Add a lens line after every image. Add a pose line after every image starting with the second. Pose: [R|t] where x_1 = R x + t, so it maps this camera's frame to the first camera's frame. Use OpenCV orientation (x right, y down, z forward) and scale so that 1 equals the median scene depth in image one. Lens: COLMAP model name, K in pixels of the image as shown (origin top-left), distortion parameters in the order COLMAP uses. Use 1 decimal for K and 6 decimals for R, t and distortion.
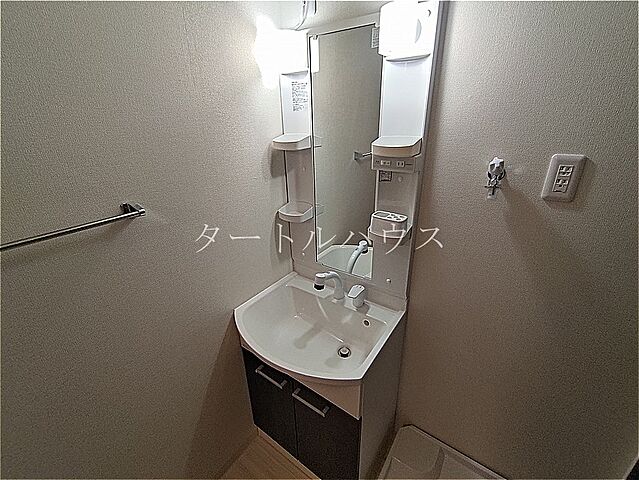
lens RADIAL K [[282.9, 0, 319.2], [0, 282.9, 236.5], [0, 0, 1]] dist [0.002636, 0.000262]
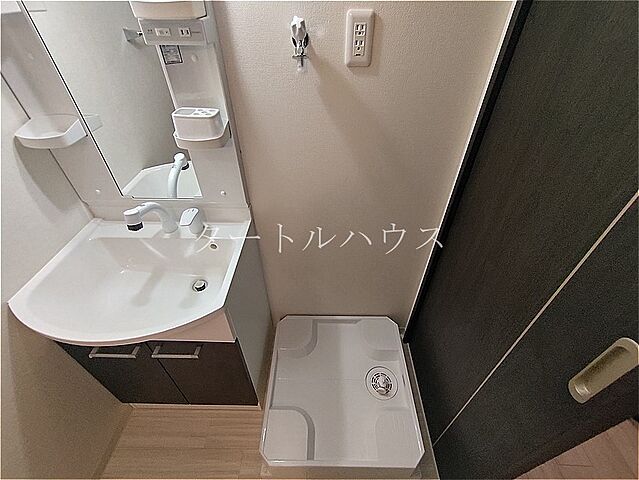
lens RADIAL K [[282.9, 0, 319.2], [0, 282.9, 236.5], [0, 0, 1]] dist [0.002636, 0.000262]
pose [[0.826141, -0.351911, 0.440057, 0.061639], [0.201927, 0.914018, 0.351848, 0.032919], [-0.526039, -0.201816, 0.826168, 0.103035]]
